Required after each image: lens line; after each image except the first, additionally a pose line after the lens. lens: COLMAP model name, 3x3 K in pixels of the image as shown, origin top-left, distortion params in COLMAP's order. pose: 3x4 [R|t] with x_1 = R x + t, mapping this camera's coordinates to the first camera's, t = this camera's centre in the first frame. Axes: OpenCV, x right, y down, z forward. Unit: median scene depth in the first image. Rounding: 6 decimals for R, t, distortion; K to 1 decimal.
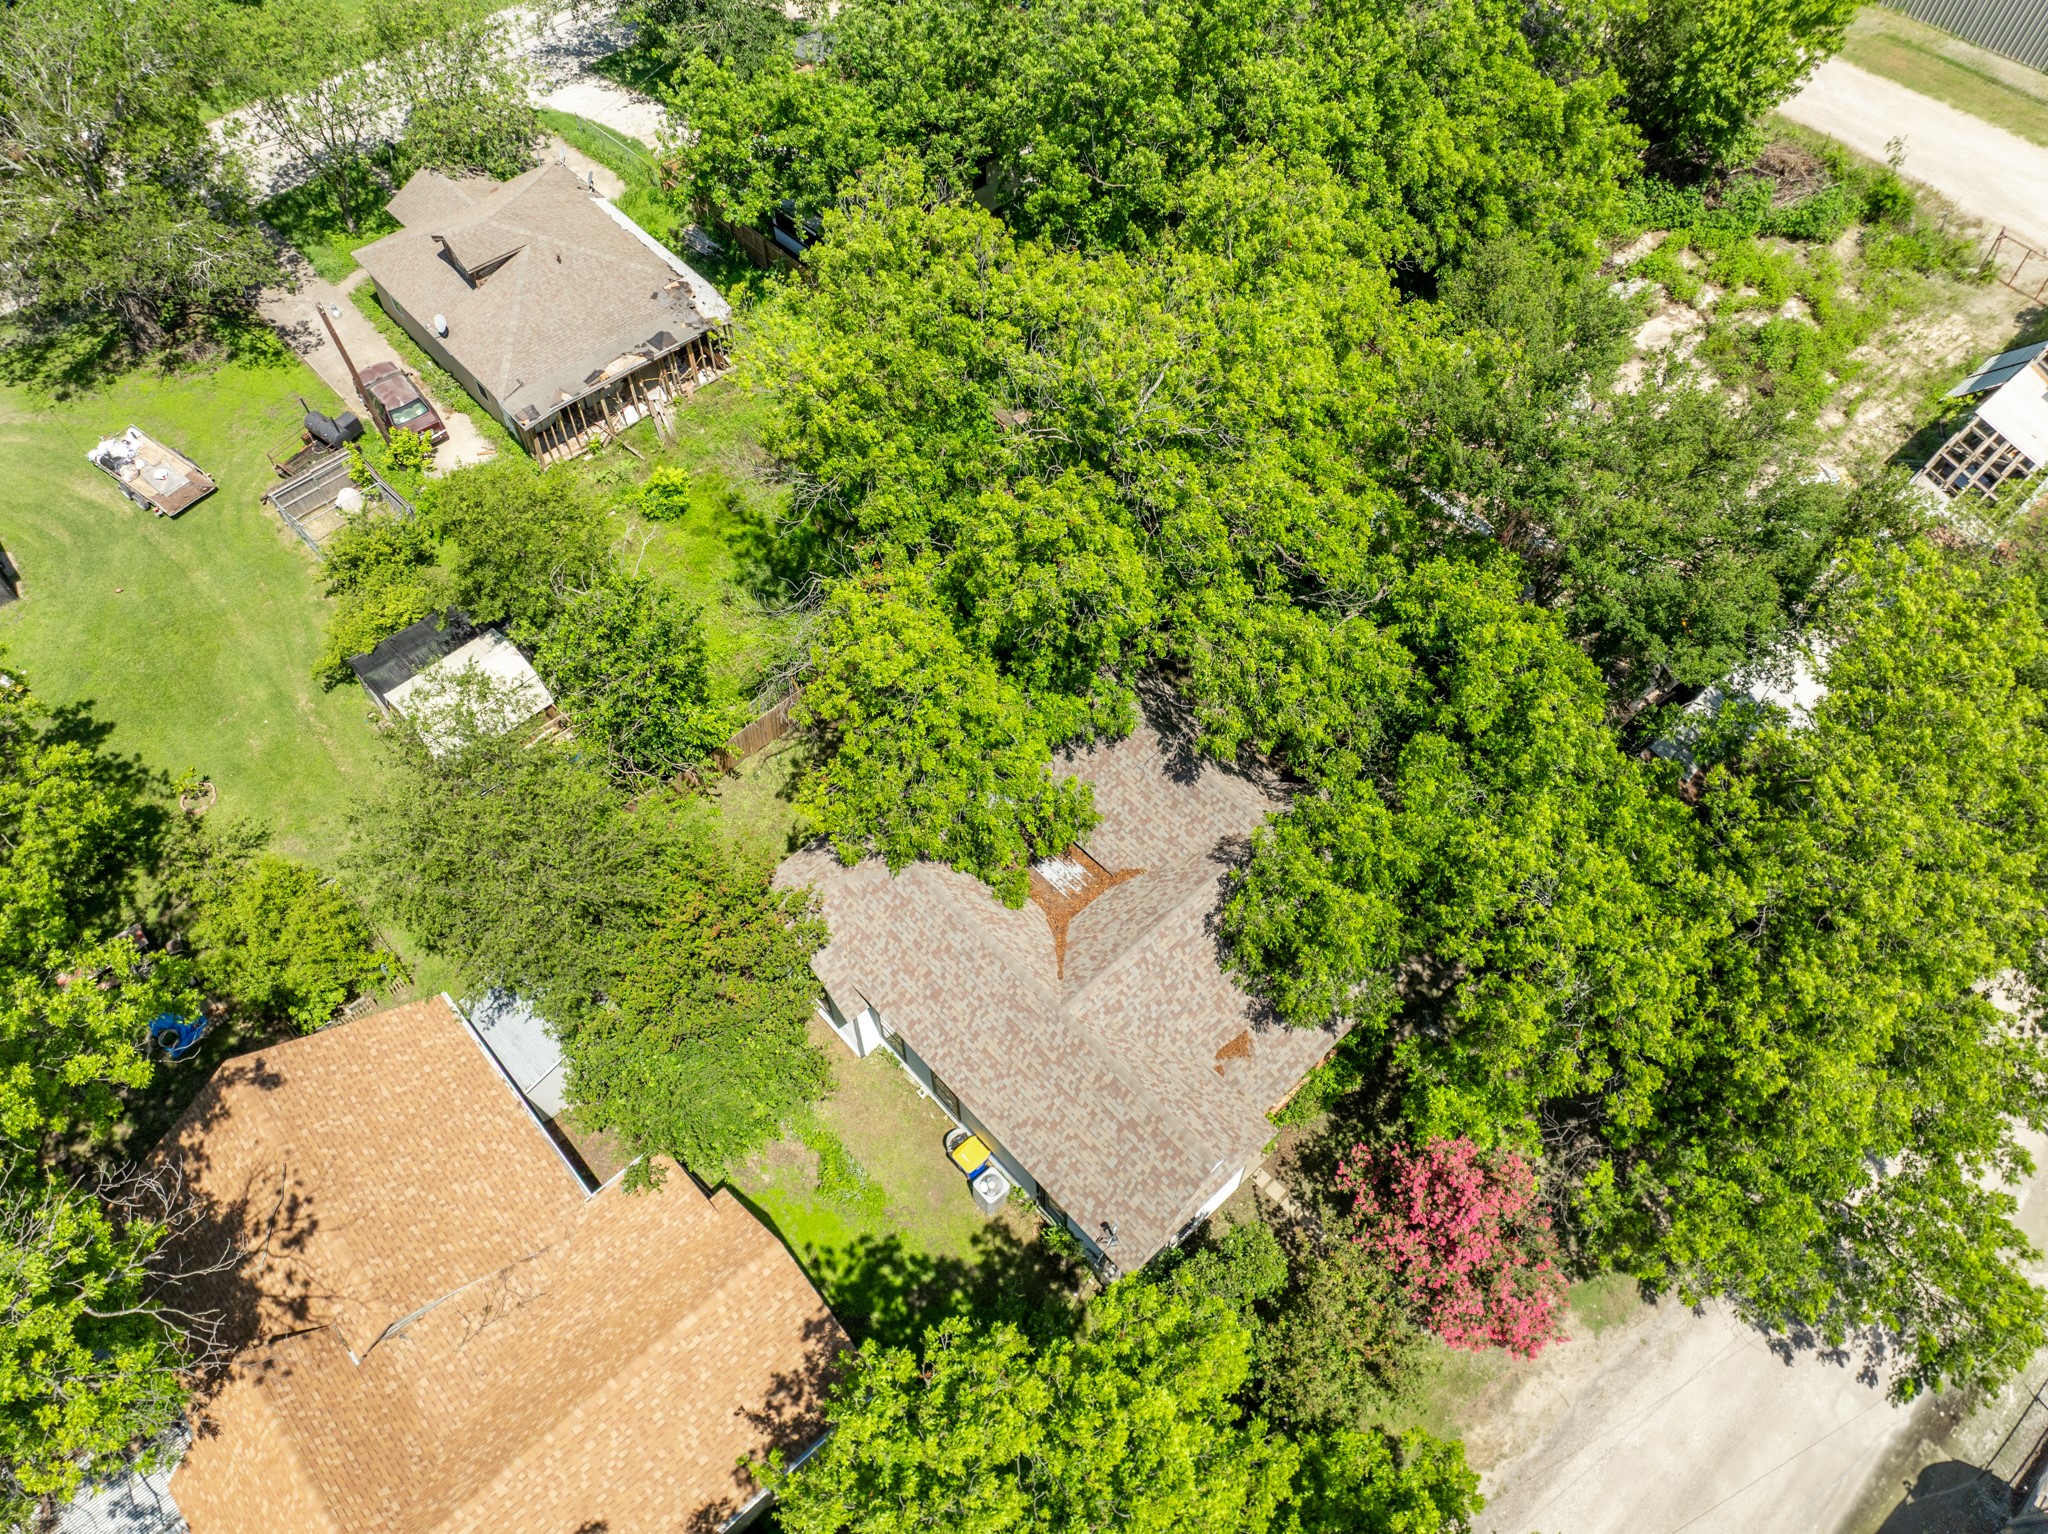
lens RADIAL K [[1437.9, 0, 1017.3], [0, 1437.9, 772.3], [0, 0, 1]] dist [-0.039728, 0.001220]
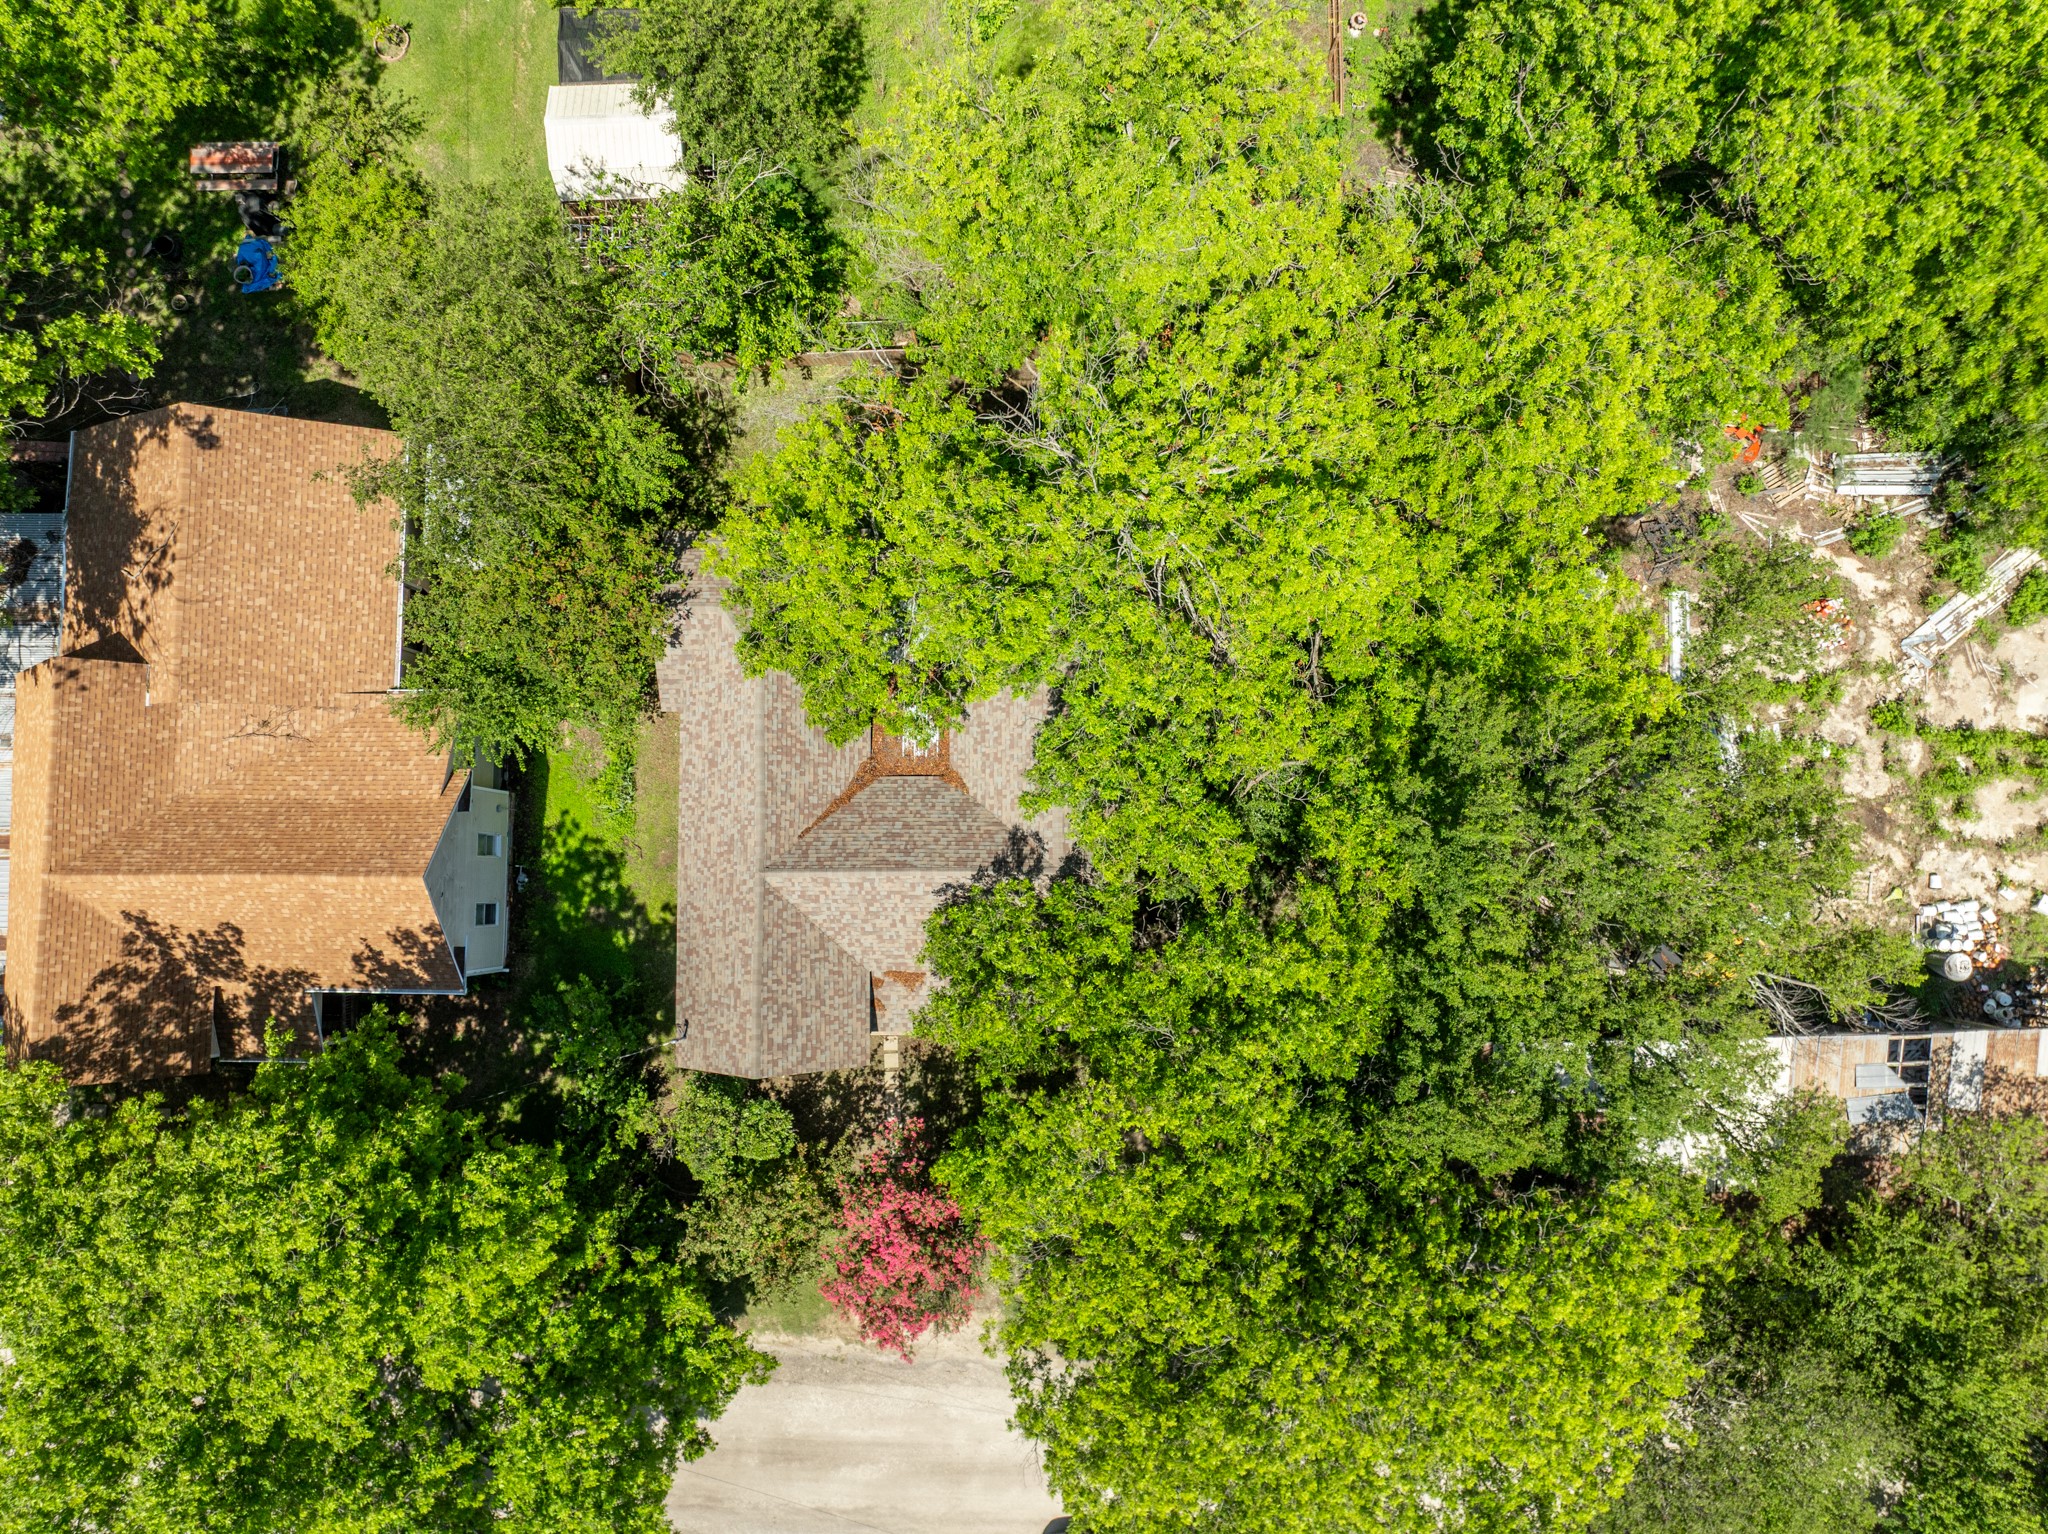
lens RADIAL K [[1437.9, 0, 1017.3], [0, 1437.9, 772.3], [0, 0, 1]] dist [-0.039728, 0.001220]
pose [[0.738662, 0.673426, -0.029605, 0.153577], [-0.565369, 0.642857, 0.516810, -0.552353], [0.367065, -0.365010, 0.855588, 0.184211]]
